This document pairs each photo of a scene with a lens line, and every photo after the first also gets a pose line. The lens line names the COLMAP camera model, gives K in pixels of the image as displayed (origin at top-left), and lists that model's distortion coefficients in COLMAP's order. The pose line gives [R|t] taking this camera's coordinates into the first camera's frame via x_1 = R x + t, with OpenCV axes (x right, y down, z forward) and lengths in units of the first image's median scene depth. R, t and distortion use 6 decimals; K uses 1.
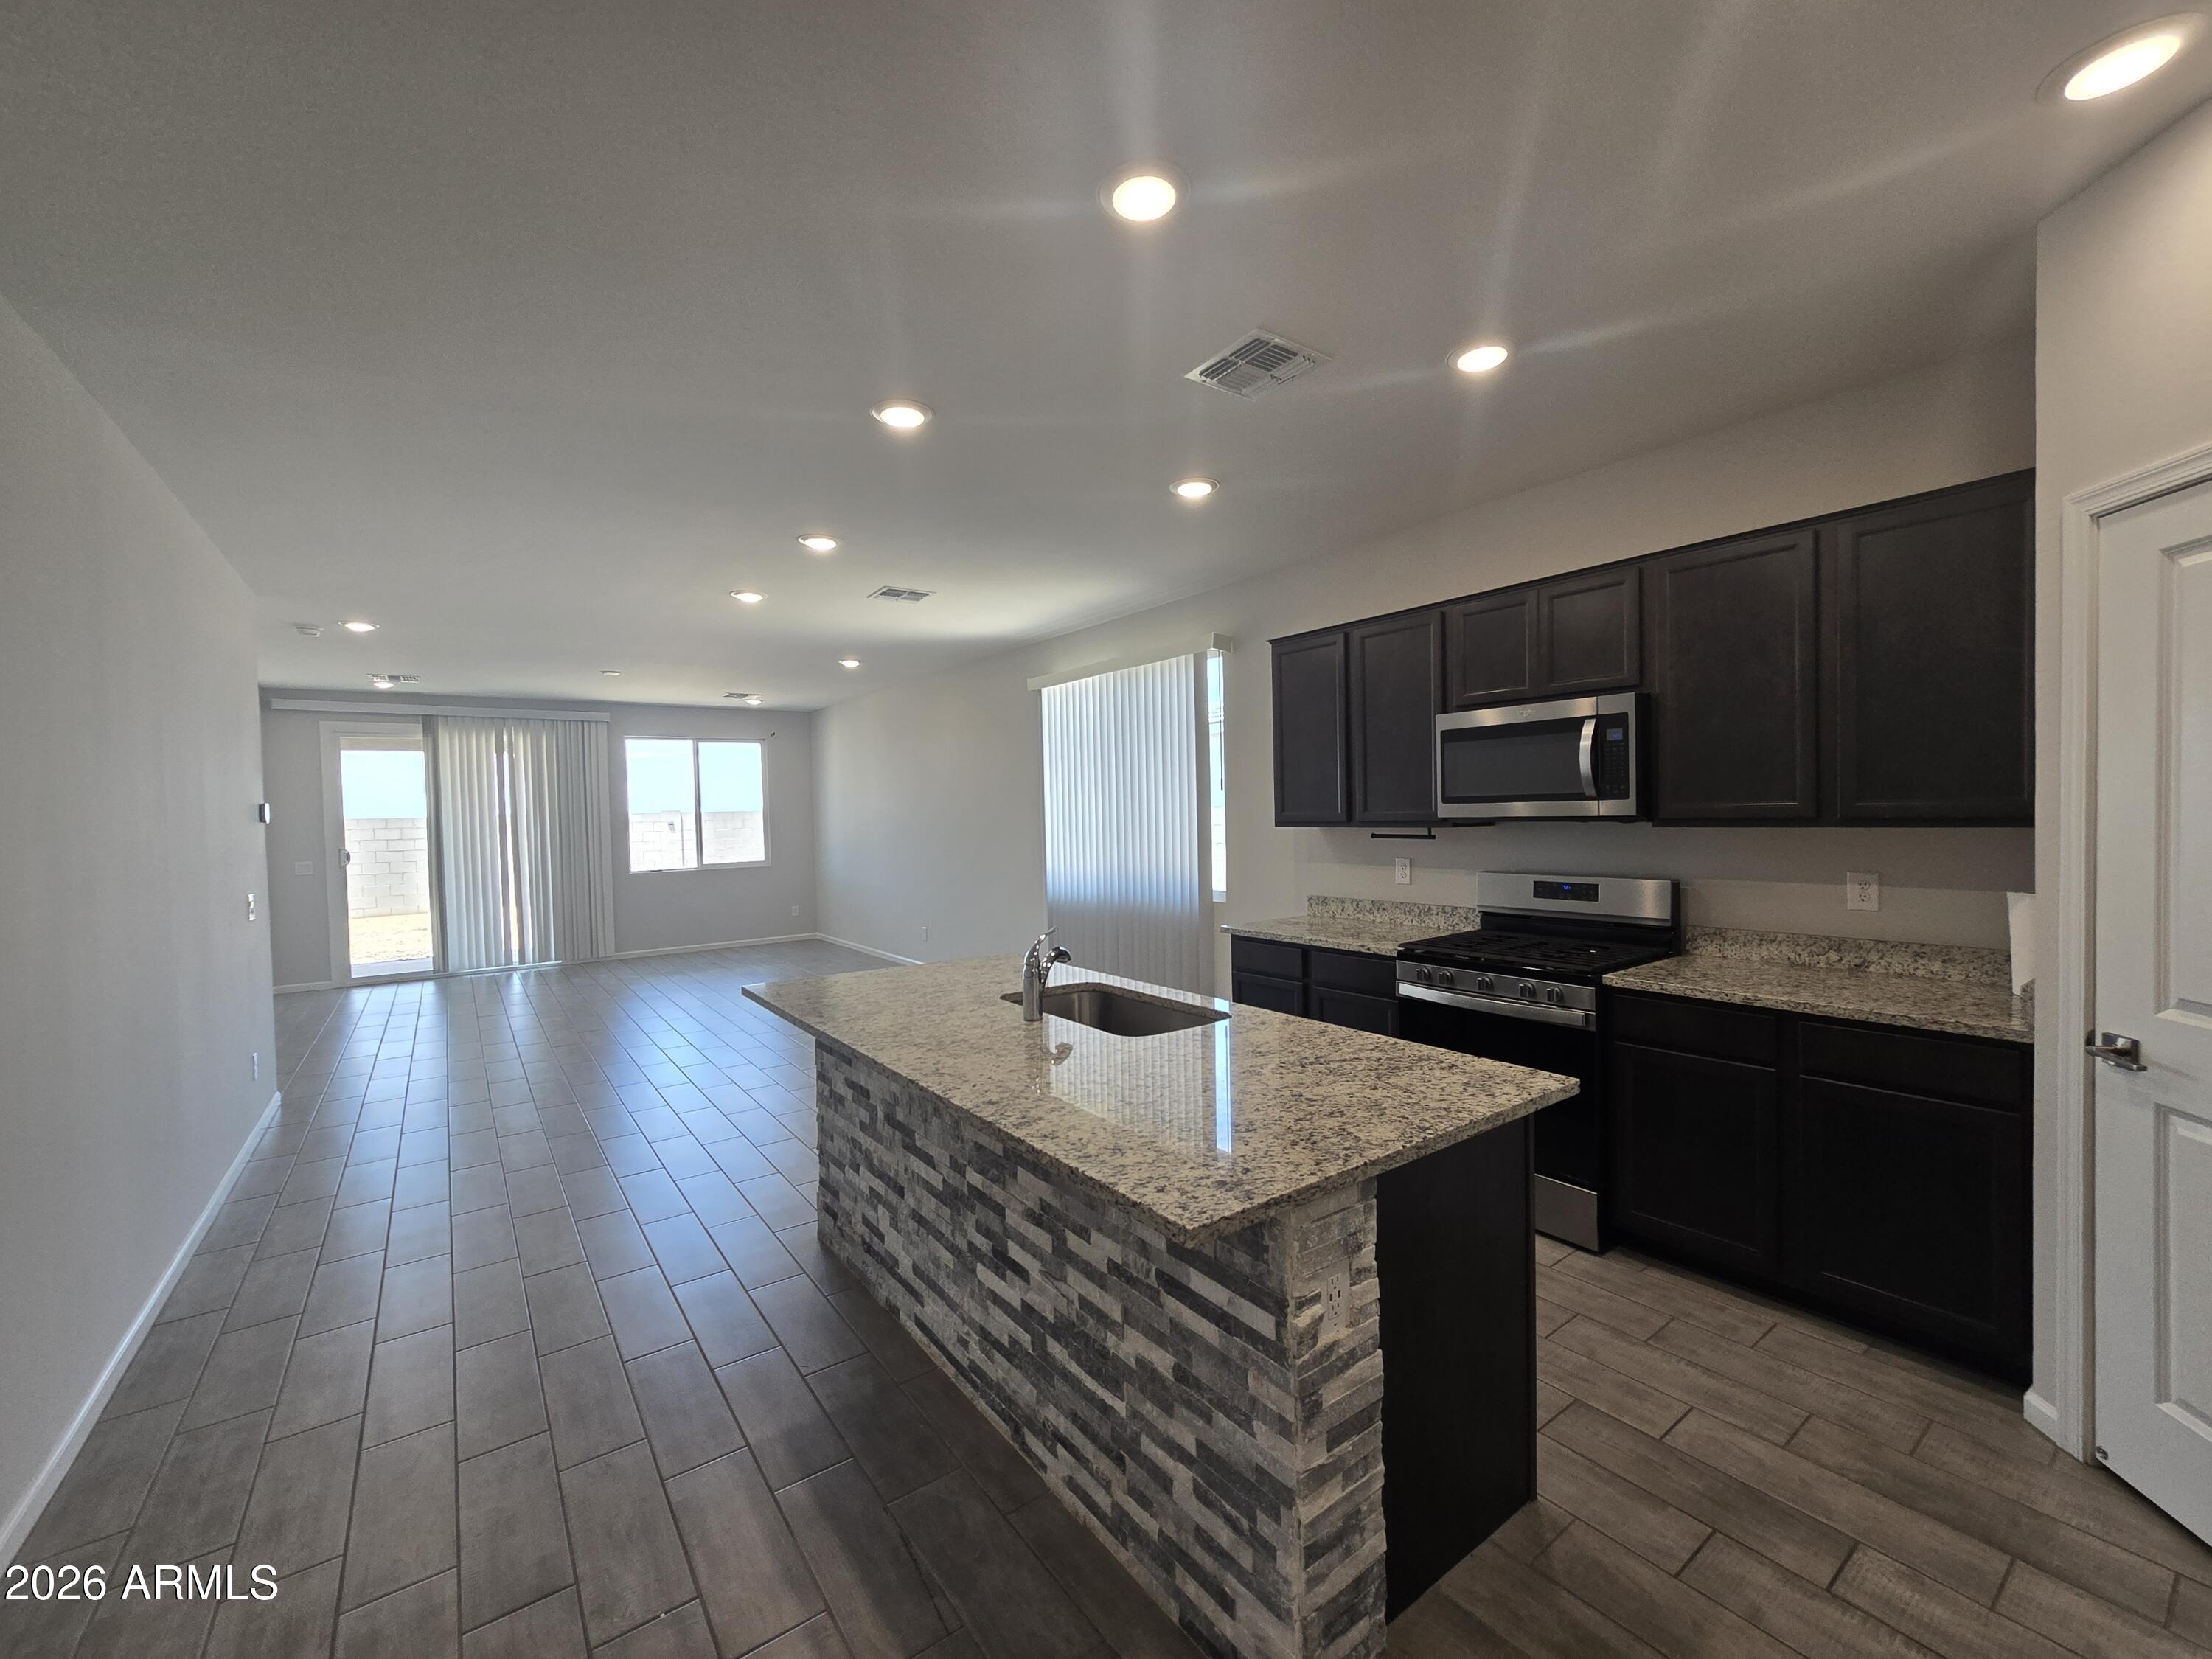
lens RADIAL K [[915.5, 0, 1115.1], [0, 915.5, 834.0], [0, 0, 1]] dist [-0.008828, 0.003288]
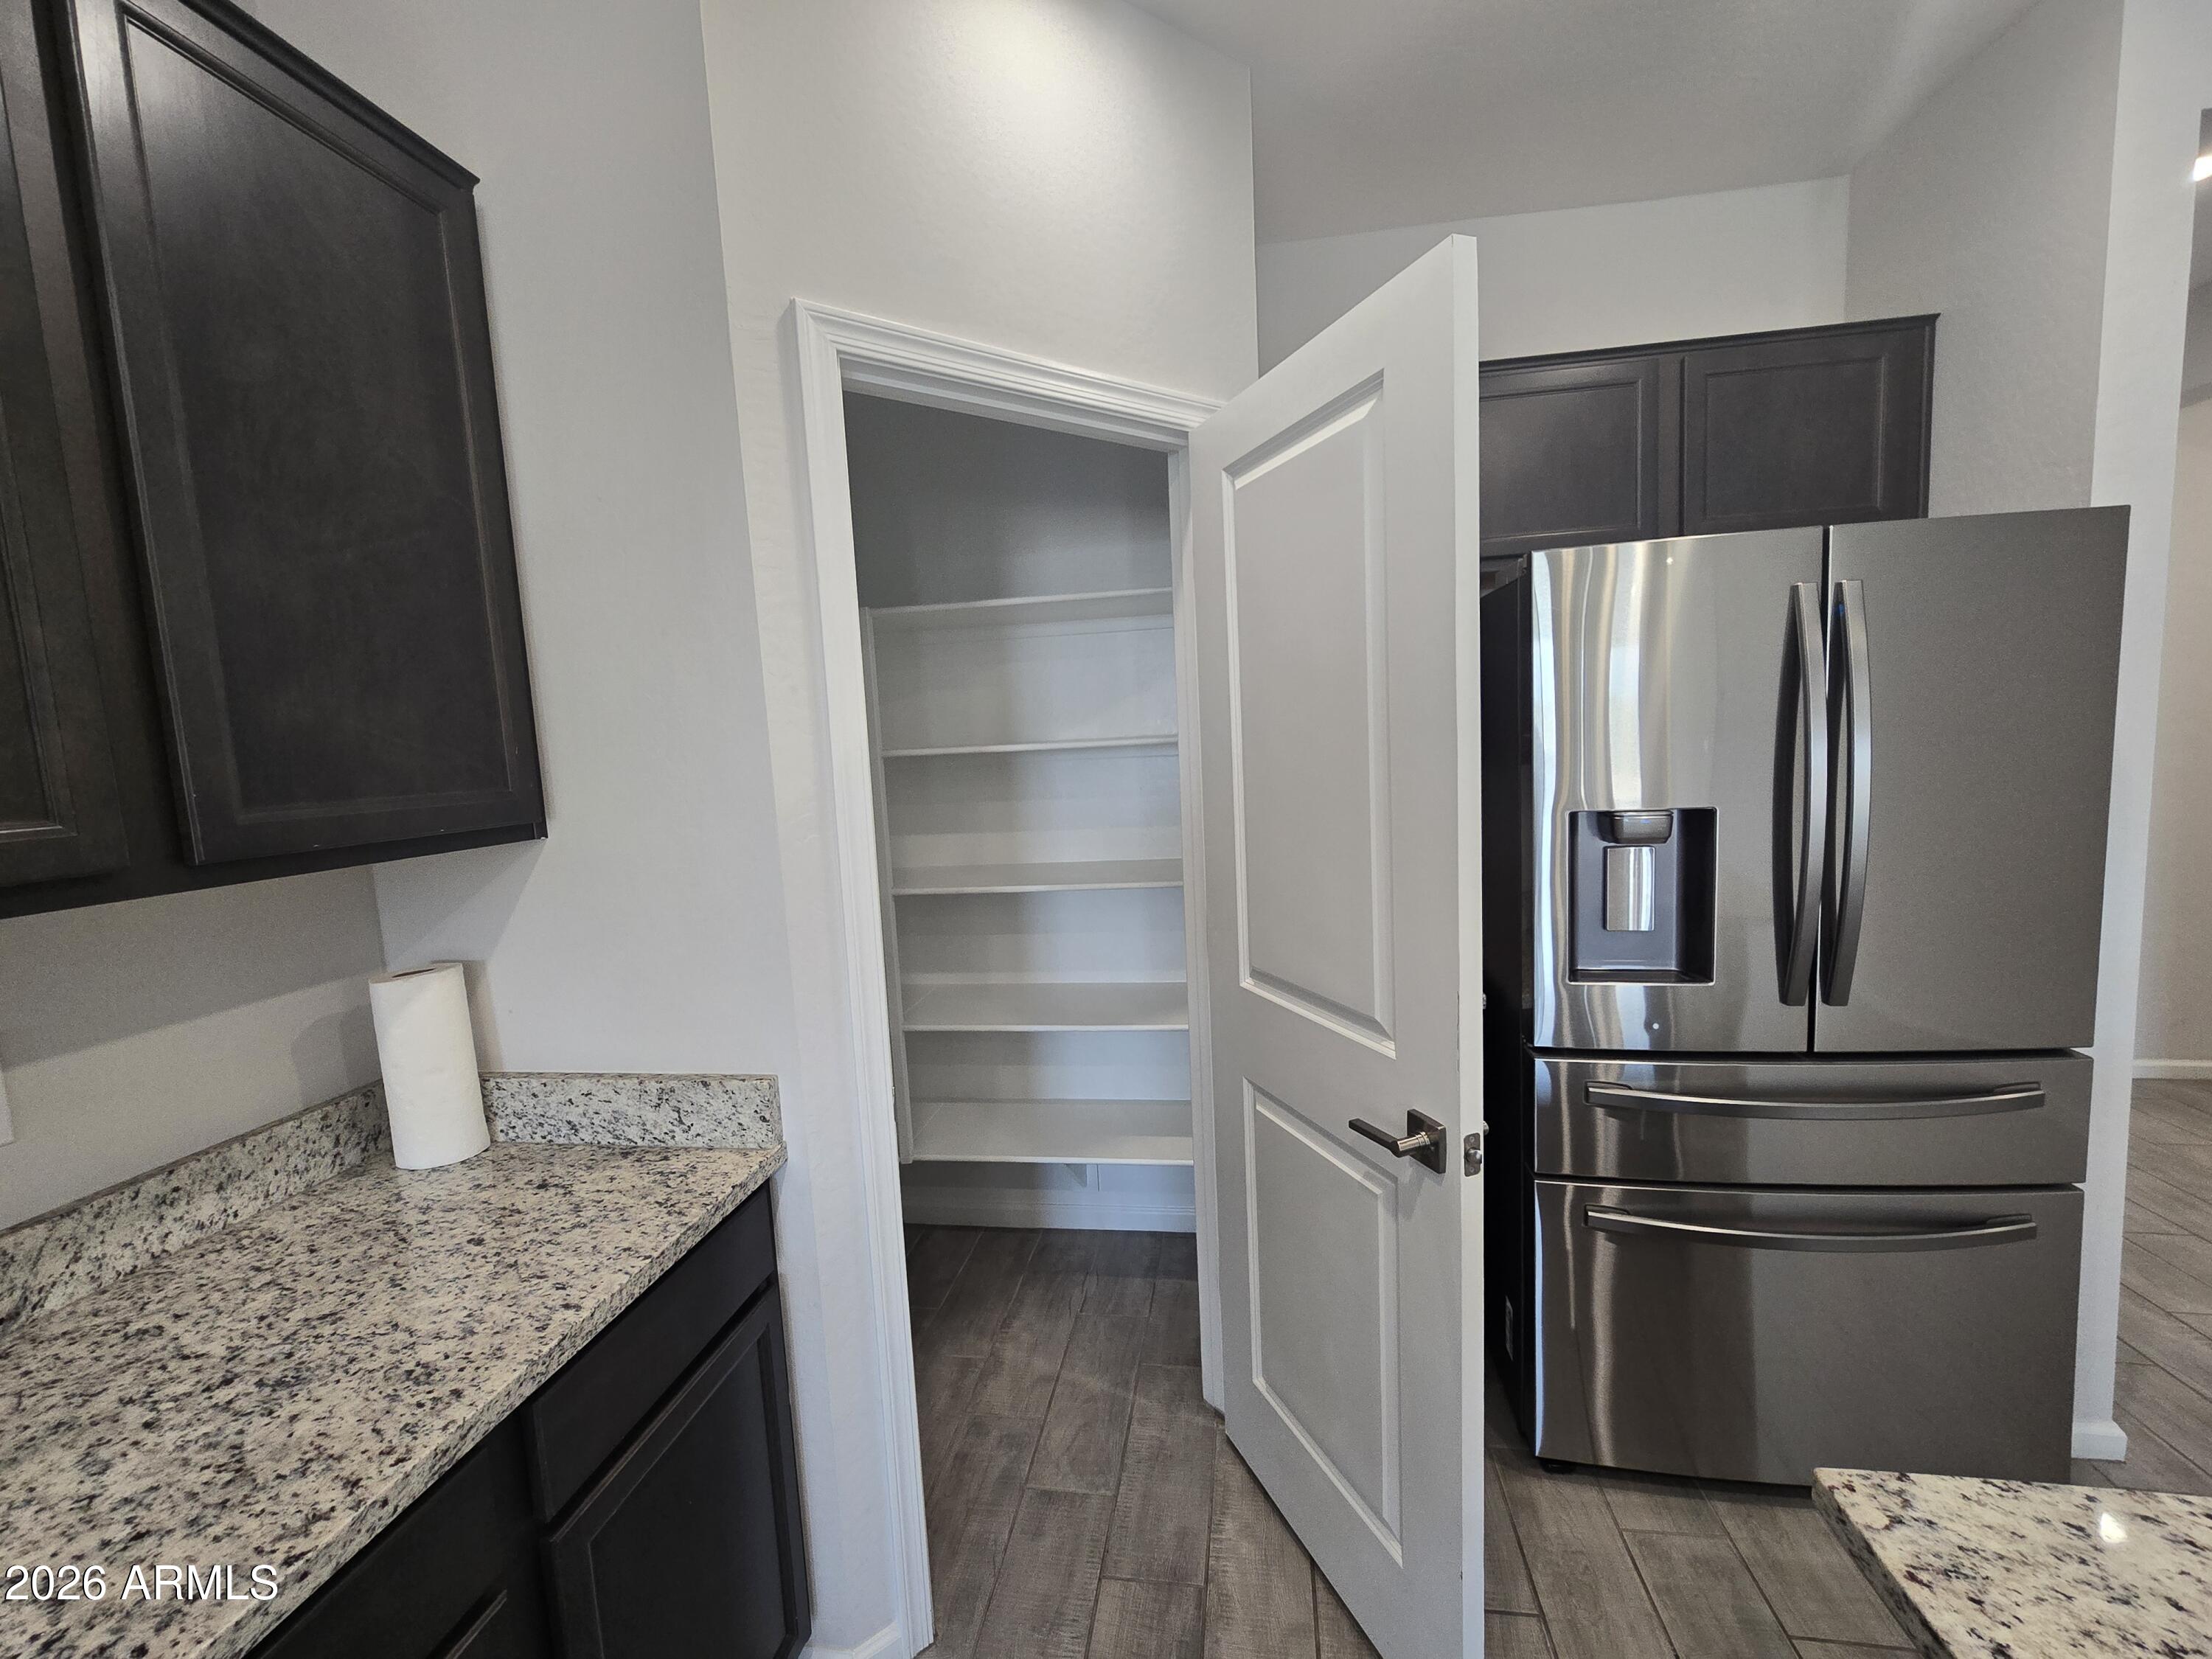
lens RADIAL K [[915.5, 0, 1113.0], [0, 915.5, 833.8], [0, 0, 1]] dist [-0.008828, 0.003288]
pose [[-0.702409, -0.014457, 0.711627, 0.287810], [0.087503, 0.990456, 0.106492, -0.031721], [-0.706375, 0.137070, -0.694440, 0.904925]]
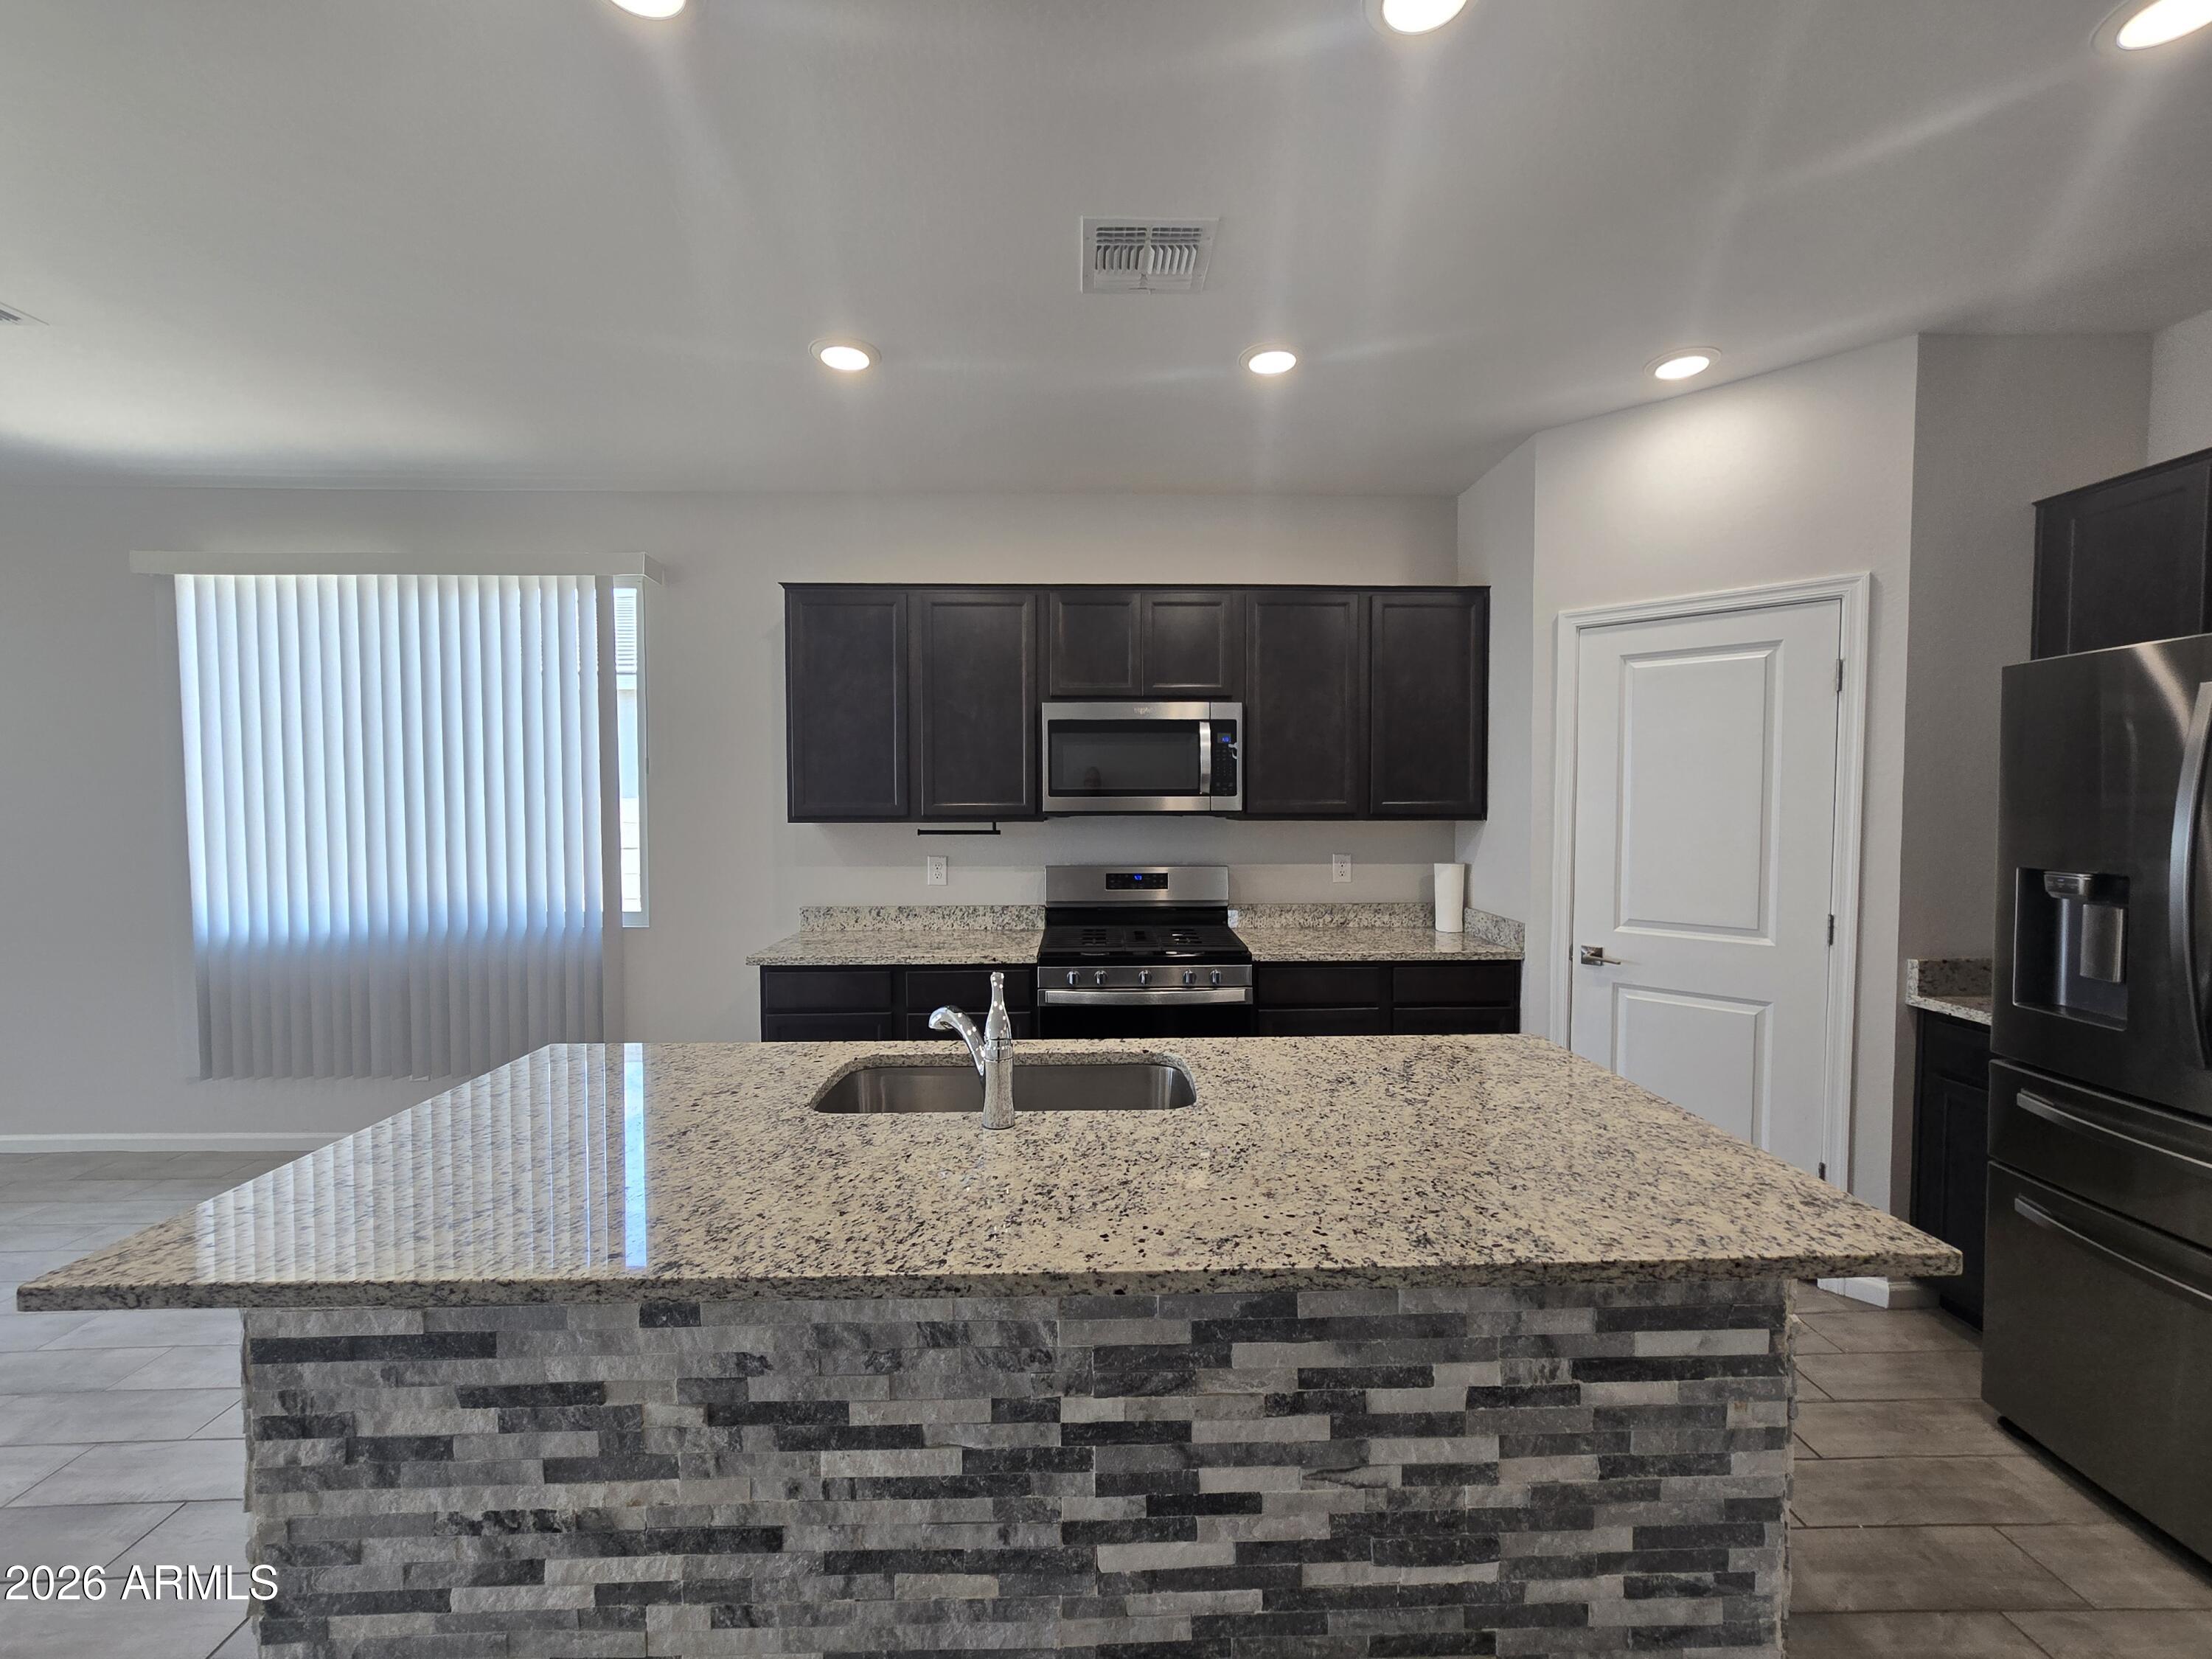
lens RADIAL K [[915.5, 0, 1118.0], [0, 915.5, 833.7], [0, 0, 1]] dist [-0.008828, 0.003288]
pose [[0.564768, -0.010357, 0.825185, -0.482043], [0.009764, 0.999935, 0.005868, 0.000198], [-0.825192, 0.004743, 0.564832, 0.498820]]
